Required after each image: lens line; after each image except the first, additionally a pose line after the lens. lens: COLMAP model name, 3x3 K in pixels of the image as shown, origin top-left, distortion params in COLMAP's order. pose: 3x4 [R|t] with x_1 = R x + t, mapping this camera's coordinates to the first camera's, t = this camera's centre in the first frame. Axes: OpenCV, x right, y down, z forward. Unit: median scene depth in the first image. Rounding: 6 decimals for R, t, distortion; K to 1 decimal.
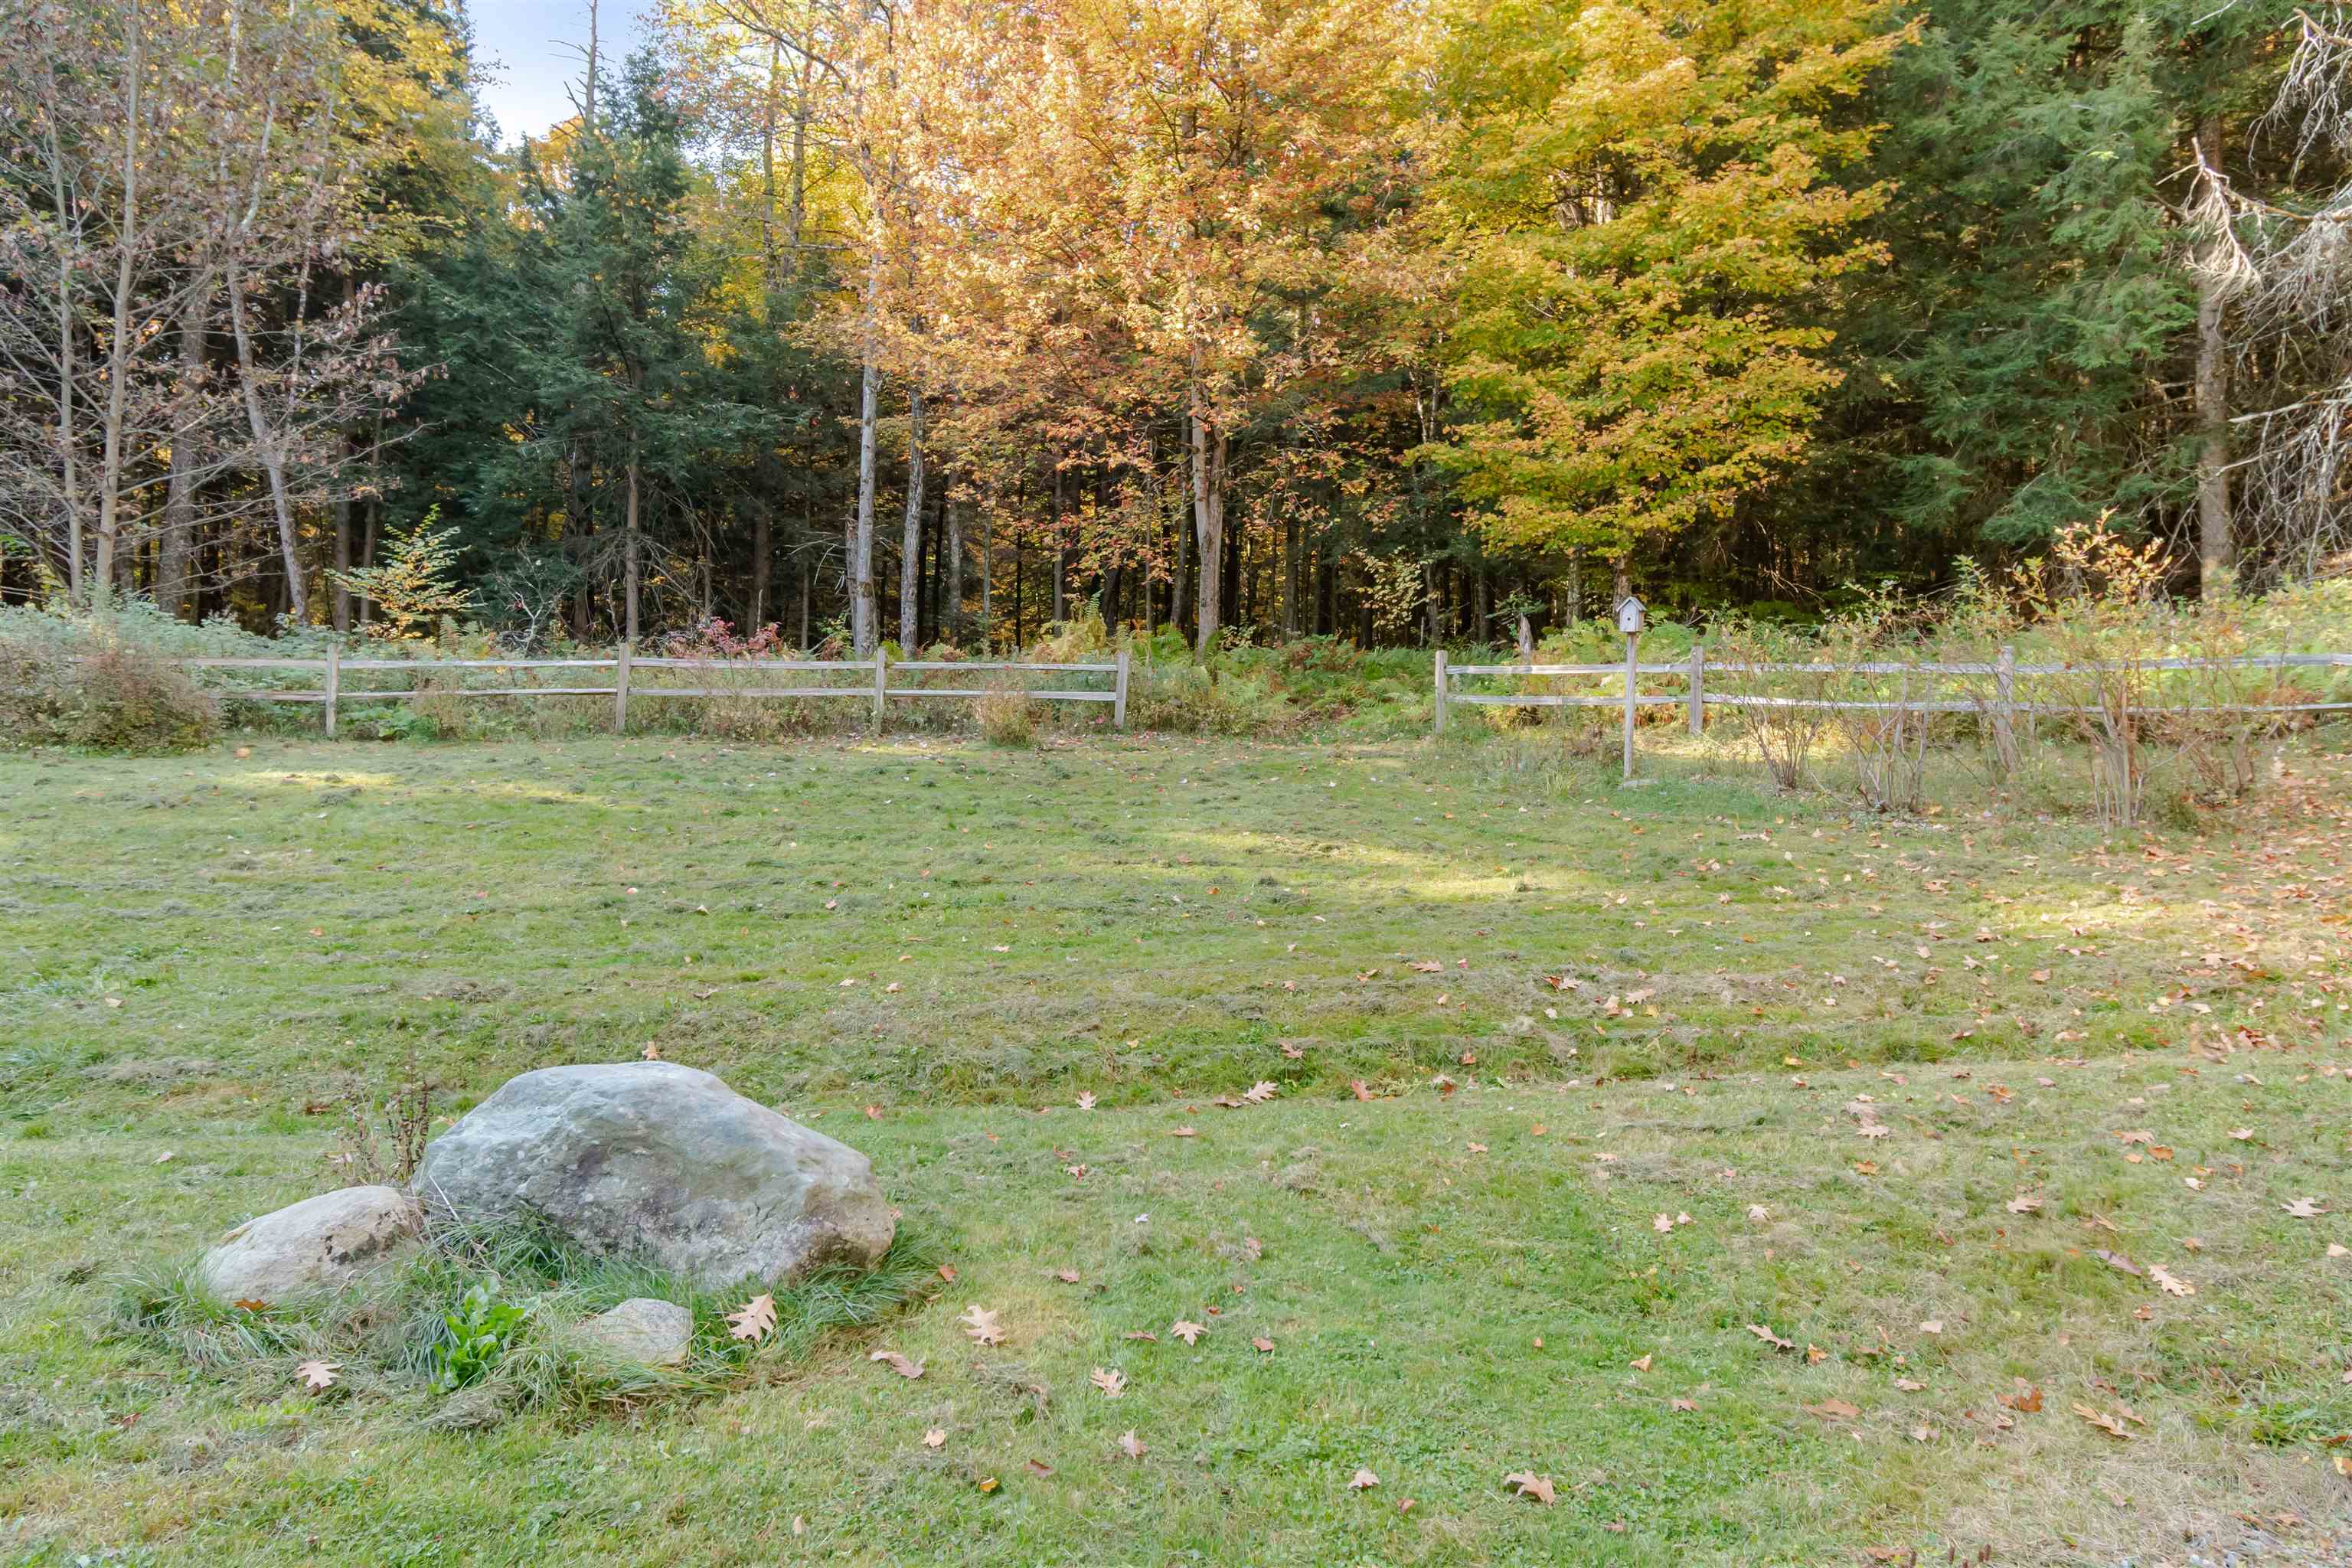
lens RADIAL K [[1498.8, 0, 1219.9], [0, 1498.8, 733.3], [0, 0, 1]] dist [-0.002616, 0.002144]
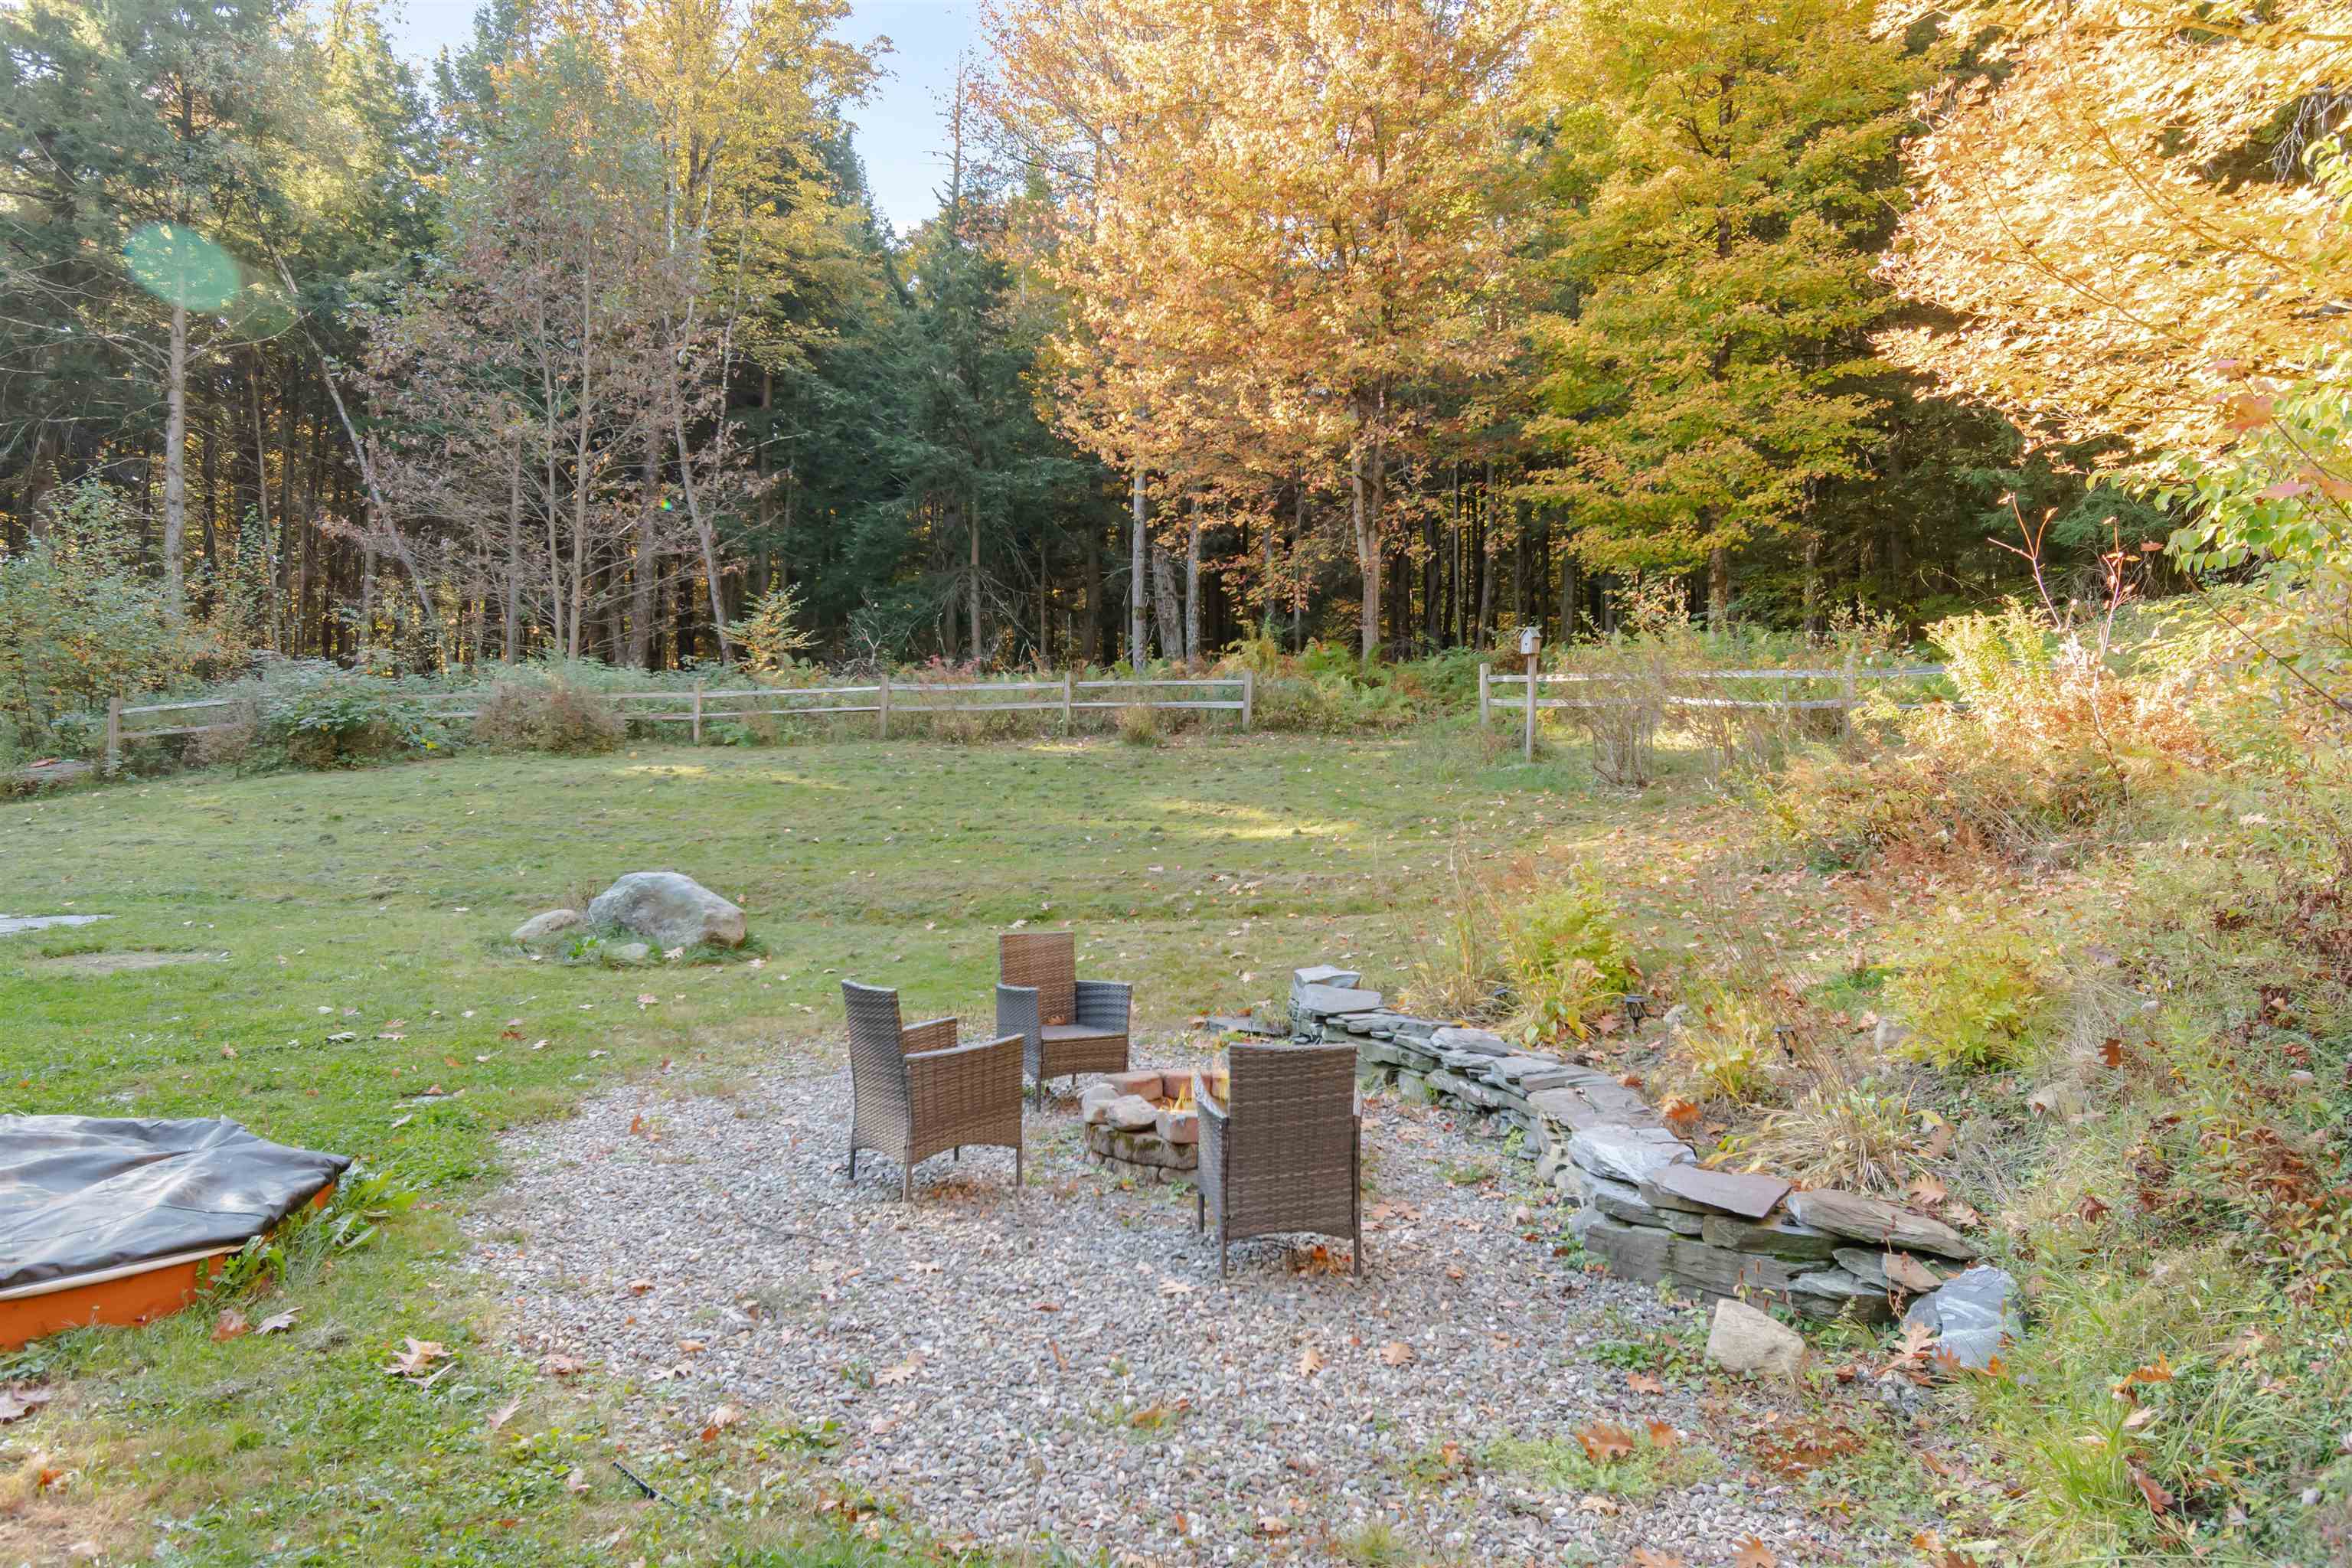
lens RADIAL K [[1511.3, 0, 1175.7], [0, 1511.3, 692.9], [0, 0, 1]] dist [0.000970, -0.000159]
pose [[0.958019, -0.021284, -0.285912, 0.237594], [0.014337, 0.999549, -0.026369, -0.001336], [0.286345, 0.021162, 0.957893, -0.245064]]
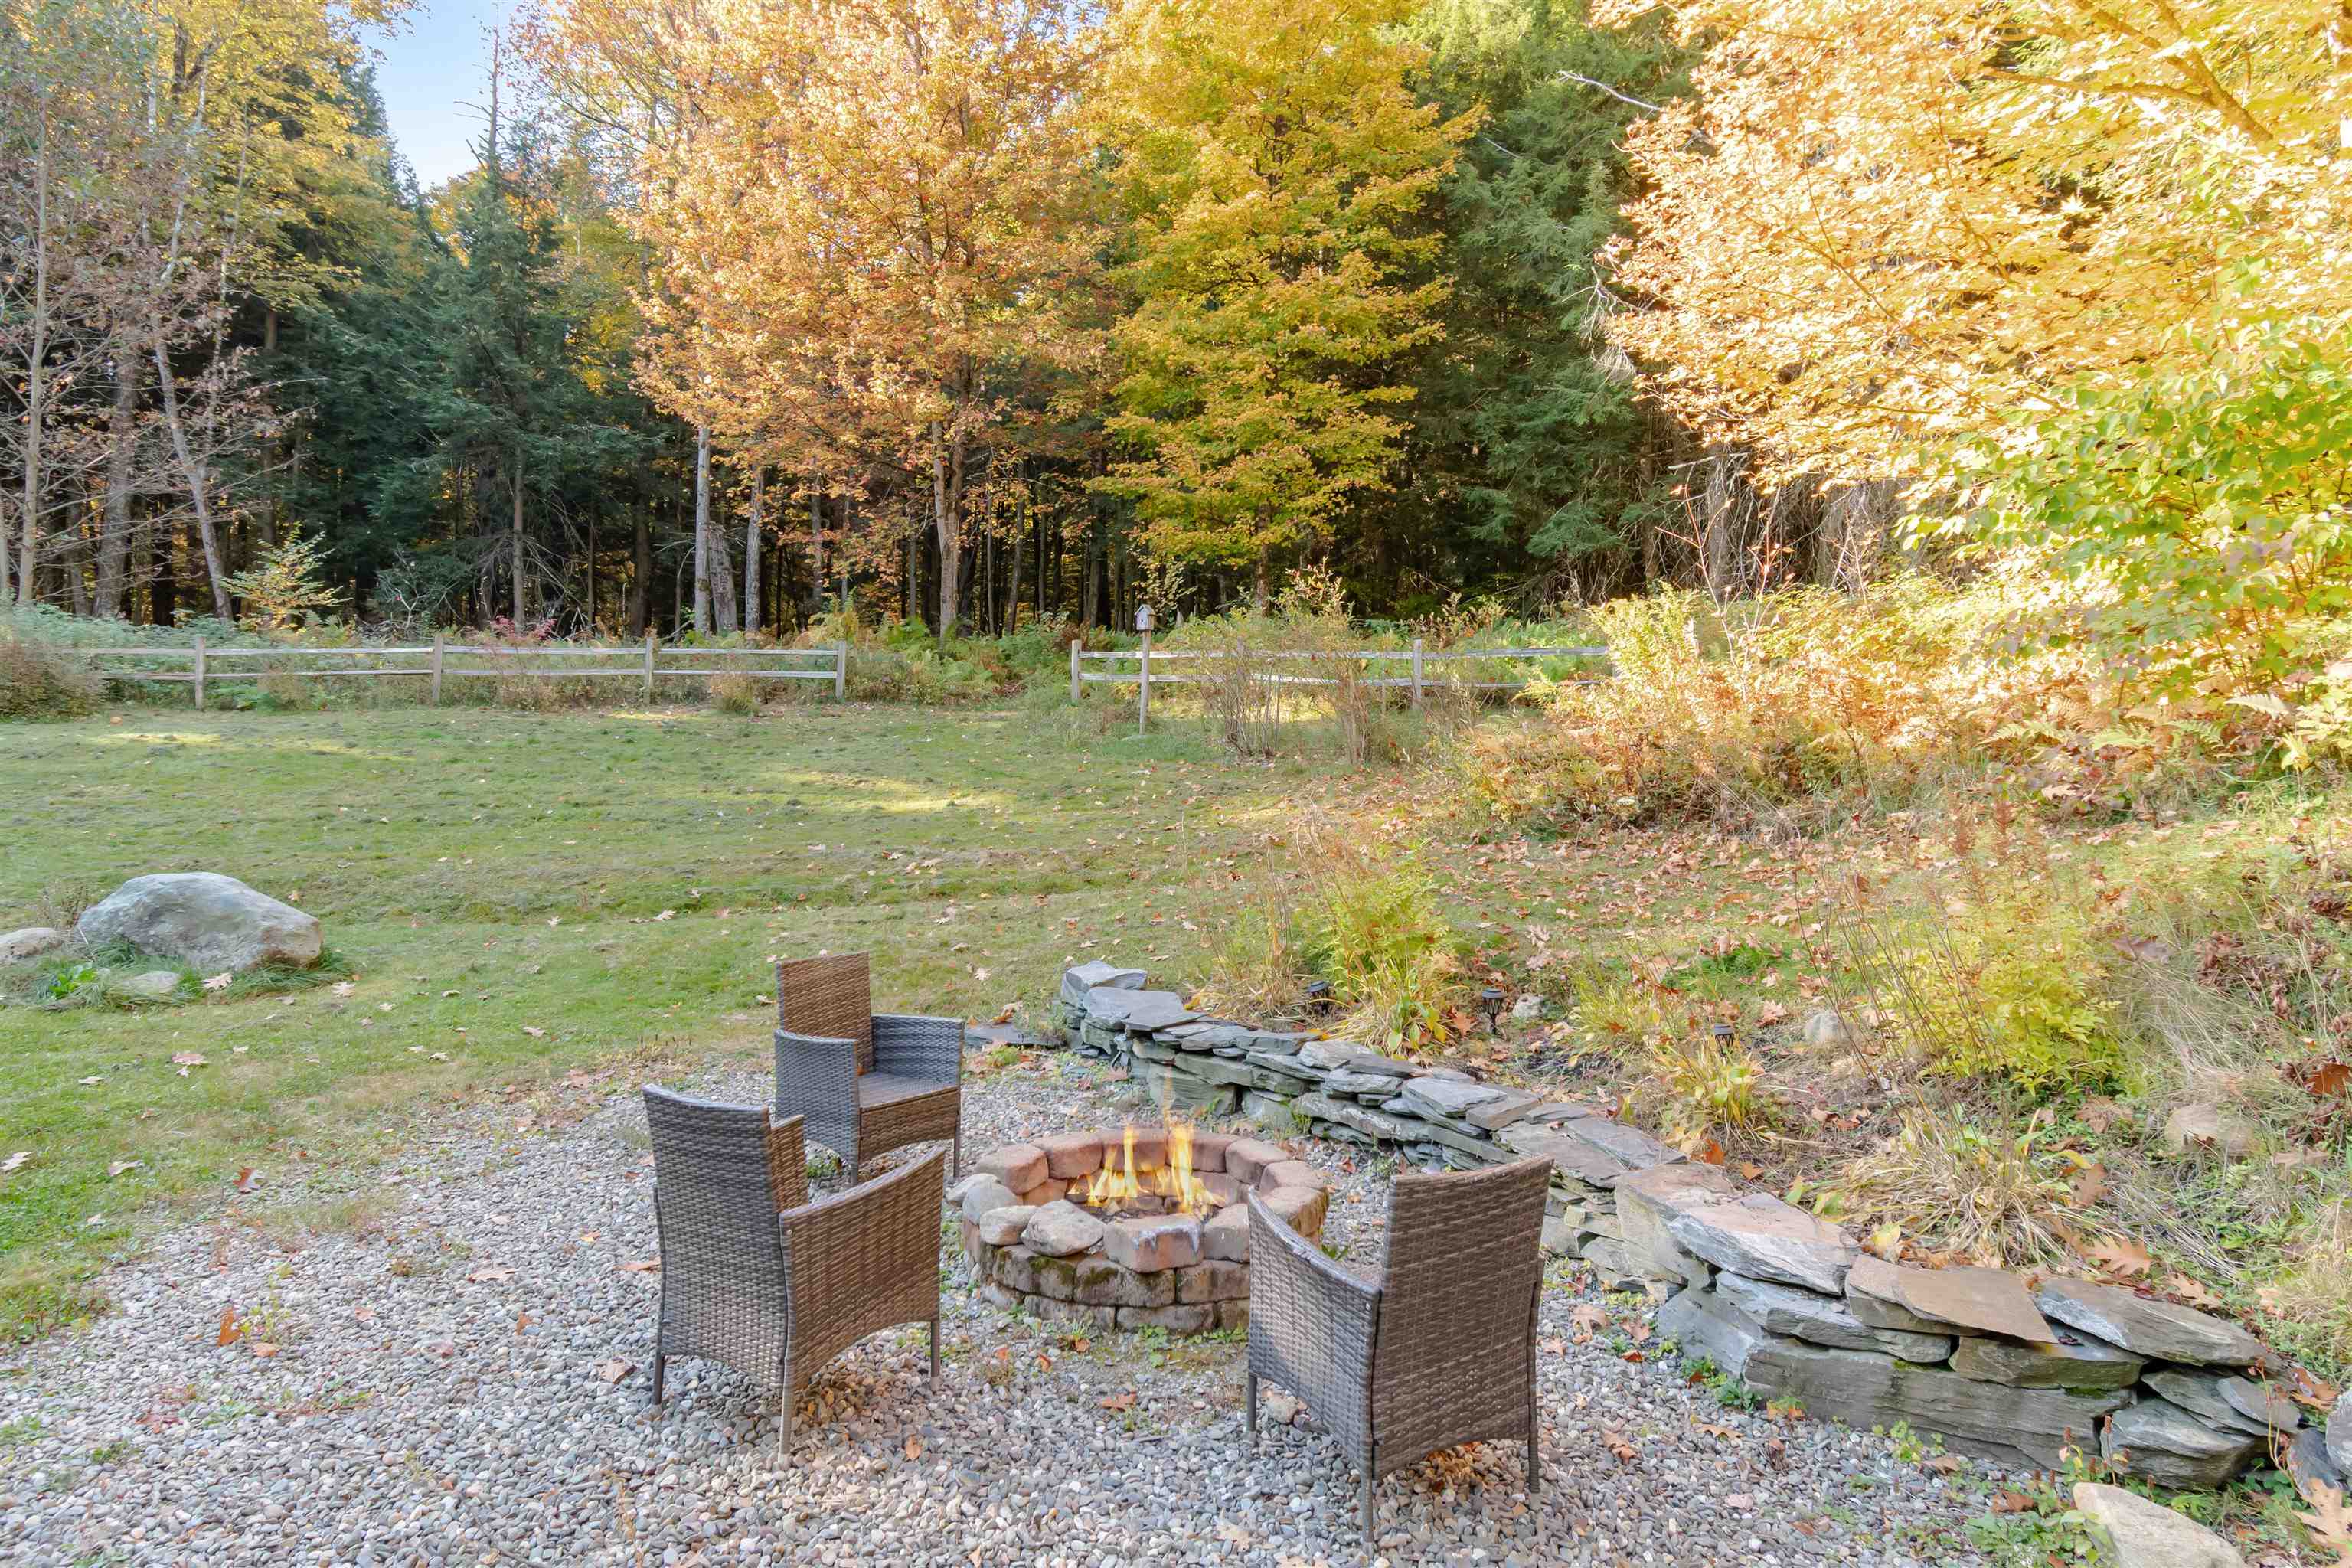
lens RADIAL K [[1329.0, 0, 1167.7], [0, 1329.0, 722.3], [0, 0, 1]] dist [0.003967, -0.007876]
pose [[0.998981, -0.003312, 0.045021, 0.160218], [0.002650, 0.999888, 0.014757, 0.000151], [-0.045065, -0.014622, 0.998877, -0.157494]]
